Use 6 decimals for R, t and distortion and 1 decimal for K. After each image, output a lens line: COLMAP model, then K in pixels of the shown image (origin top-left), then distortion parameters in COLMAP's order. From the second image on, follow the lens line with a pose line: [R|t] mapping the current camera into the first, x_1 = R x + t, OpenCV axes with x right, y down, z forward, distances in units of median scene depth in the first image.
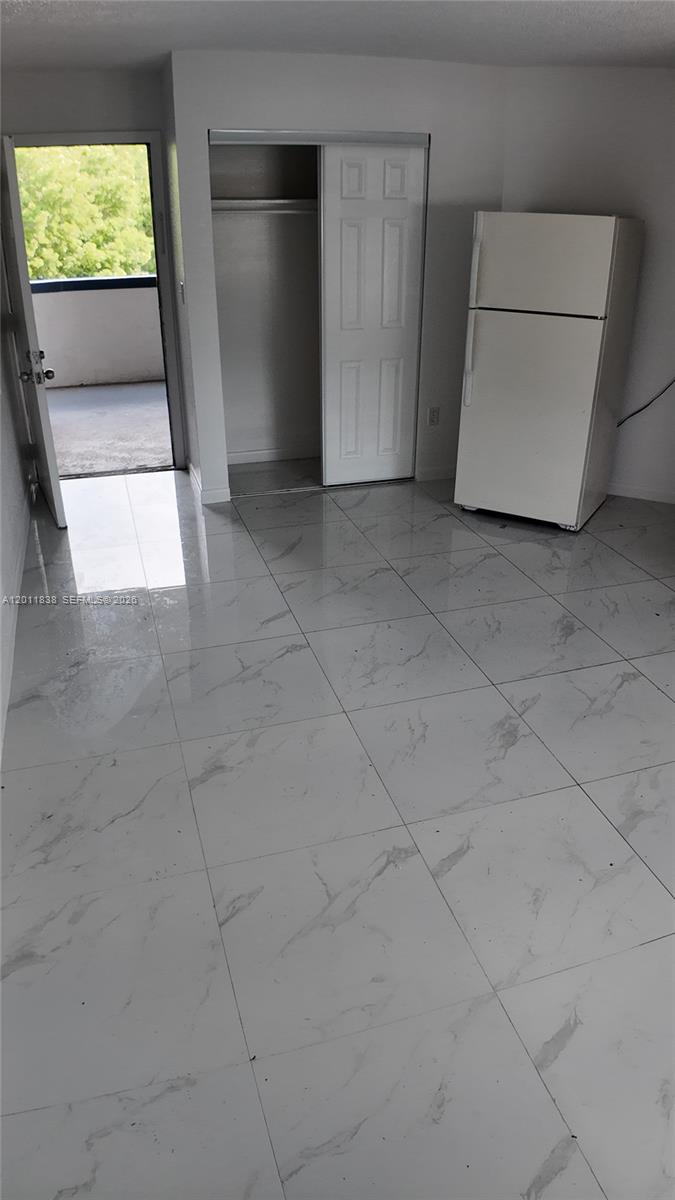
lens RADIAL K [[794.1, 0, 331.7], [0, 794.1, 603.6], [0, 0, 1]] dist [-0.066278, -0.012150]
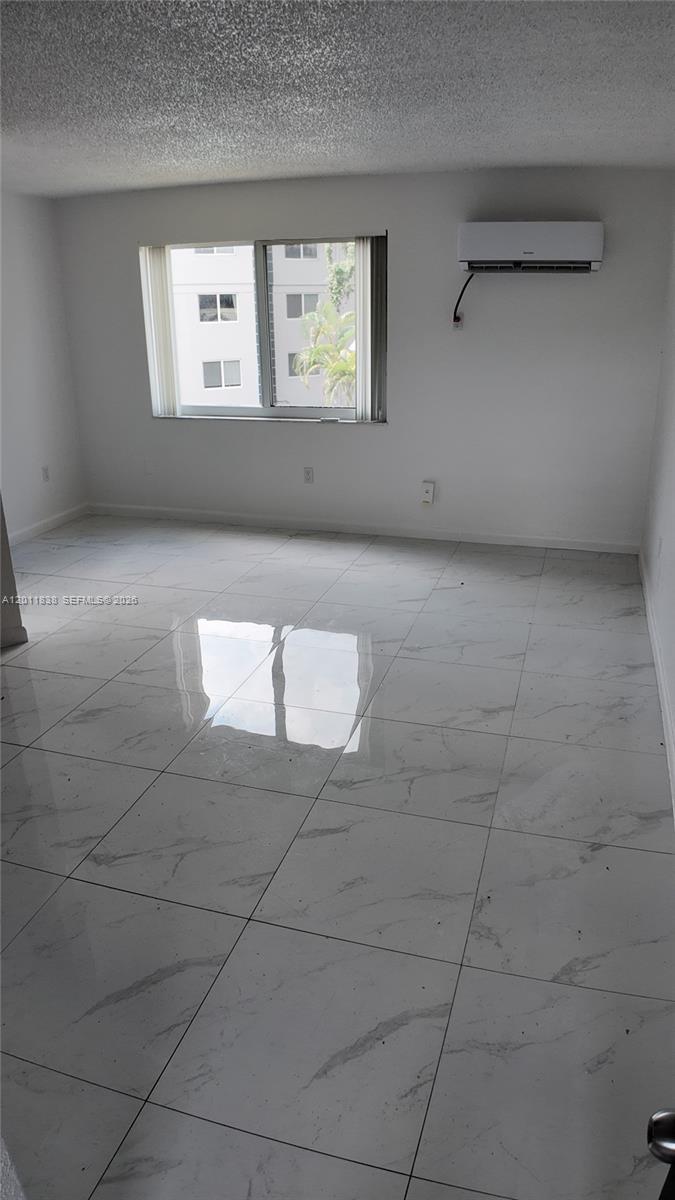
lens RADIAL K [[794.1, 0, 339.0], [0, 794.1, 600.2], [0, 0, 1]] dist [-0.066278, -0.012150]
pose [[-0.832686, -0.188034, 0.520842, -0.714801], [0.272881, 0.679107, 0.681433, -1.051656], [-0.481840, 0.709548, -0.514172, 2.050483]]
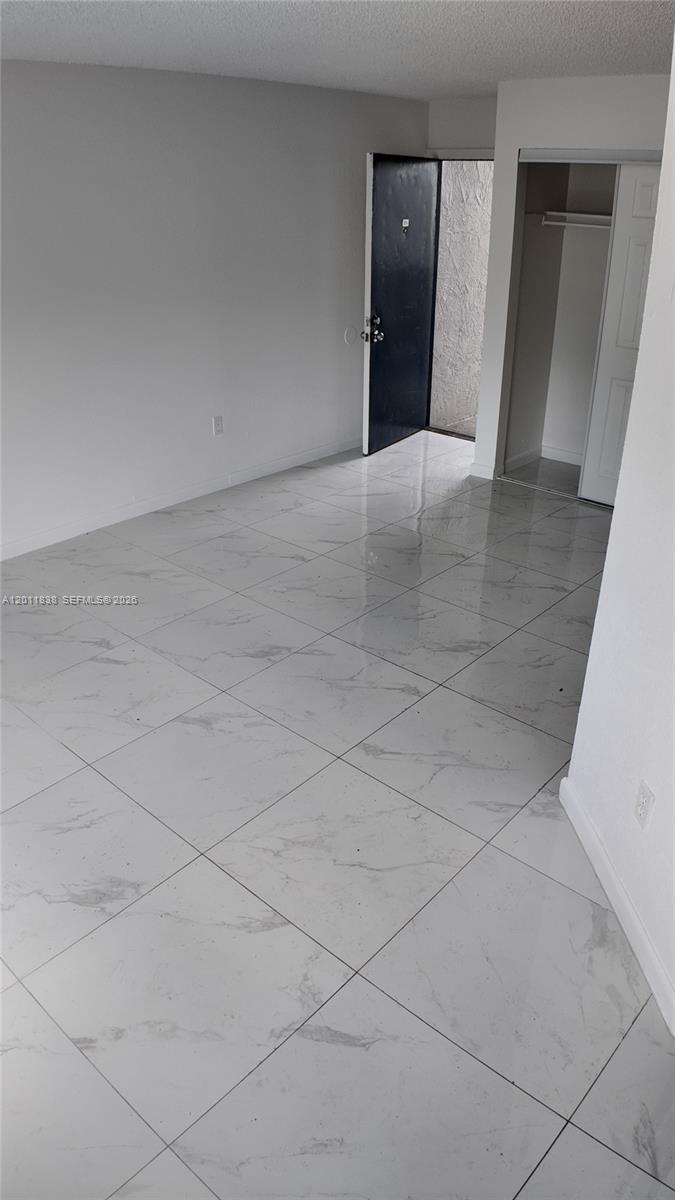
lens RADIAL K [[794.1, 0, 335.5], [0, 794.1, 597.1], [0, 0, 1]] dist [-0.066278, -0.012150]
pose [[0.515608, 0.393411, -0.761168, 1.537918], [-0.403320, 0.895224, 0.189493, -0.239917], [0.755964, 0.209291, 0.620255, 0.421188]]
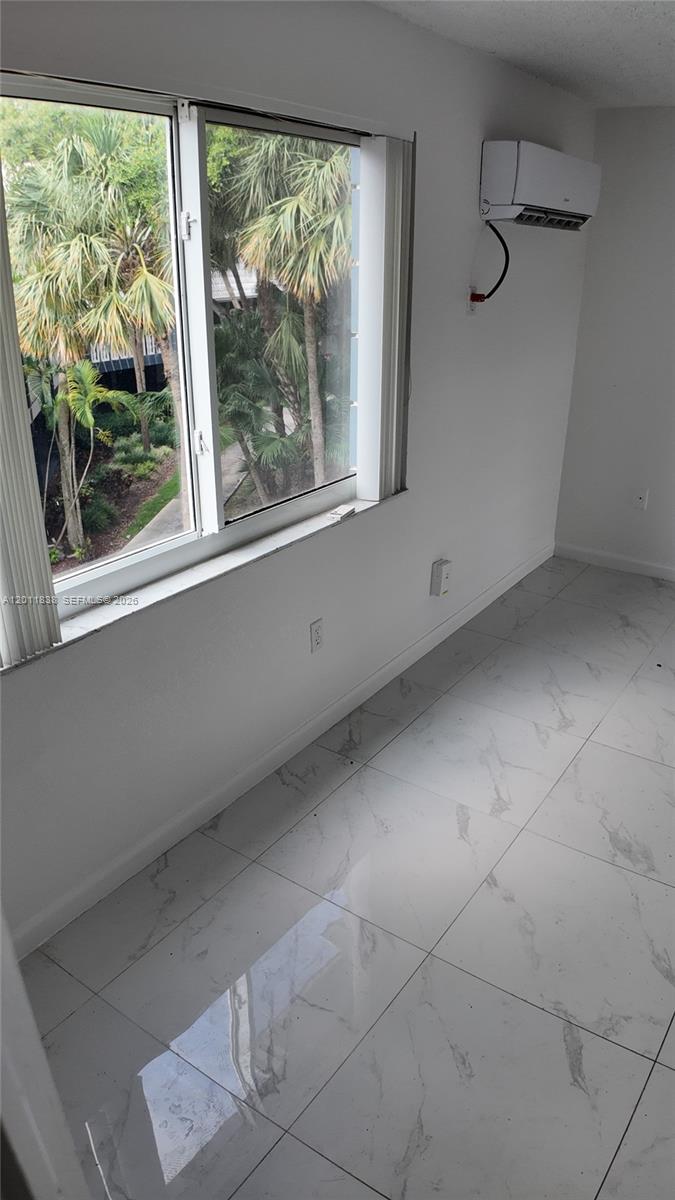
lens RADIAL K [[794.1, 0, 335.2], [0, 794.1, 602.5], [0, 0, 1]] dist [-0.066278, -0.012150]
pose [[-0.783740, 0.255890, -0.565925, 1.620172], [-0.284872, 0.661581, 0.693656, -0.461098], [0.551905, 0.704863, -0.445612, 0.933037]]
